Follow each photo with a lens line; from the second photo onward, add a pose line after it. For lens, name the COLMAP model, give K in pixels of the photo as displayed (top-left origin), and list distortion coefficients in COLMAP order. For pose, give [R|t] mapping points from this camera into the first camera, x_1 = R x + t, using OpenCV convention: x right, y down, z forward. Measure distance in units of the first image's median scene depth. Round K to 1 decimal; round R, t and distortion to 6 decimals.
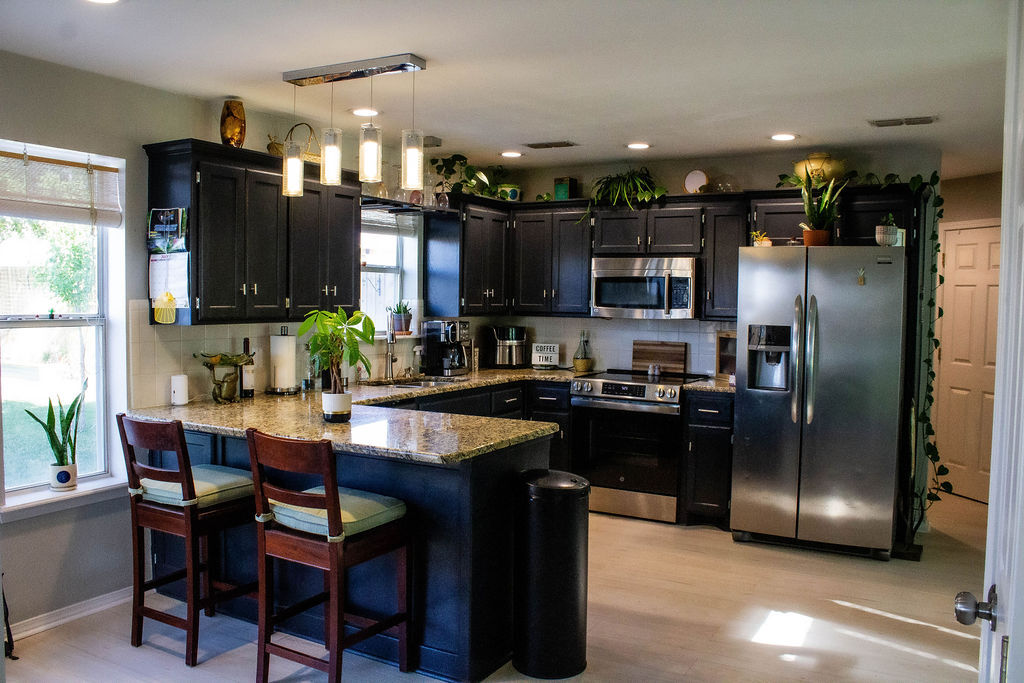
lens RADIAL K [[859.5, 0, 506.3], [0, 859.5, 340.7], [0, 0, 1]] dist [-0.117363, 0.019277]
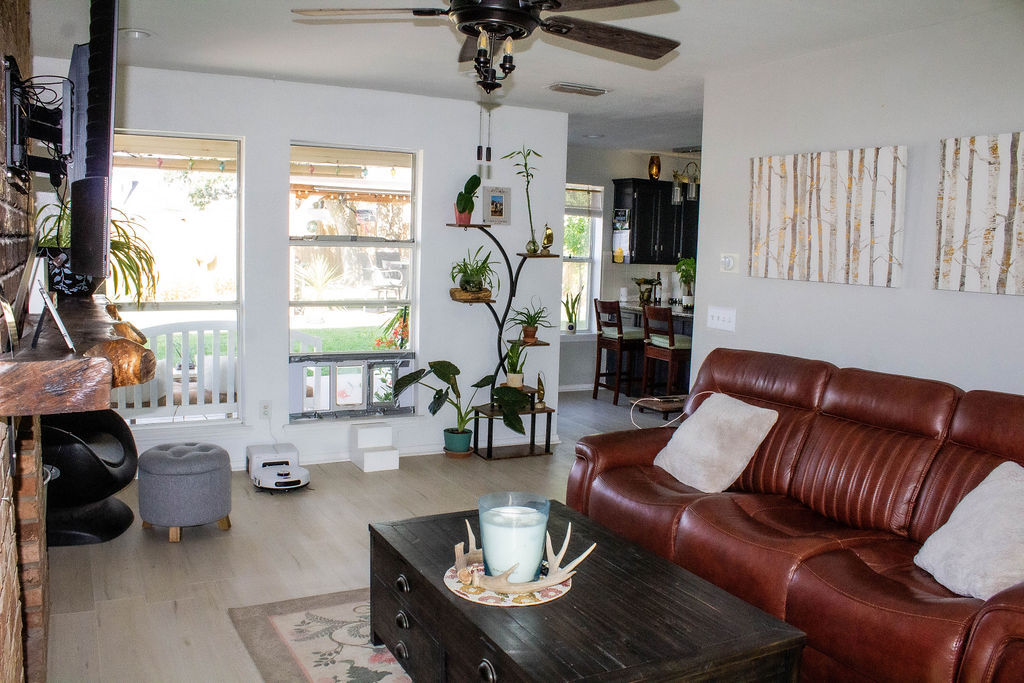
lens RADIAL K [[859.5, 0, 512.7], [0, 859.5, 338.2], [0, 0, 1]] dist [-0.117363, 0.019277]
pose [[0.851327, 0.070129, -0.519926, 0.534421], [-0.050002, 0.997360, 0.052654, 0.072965], [0.522246, -0.018828, 0.852587, -1.046824]]
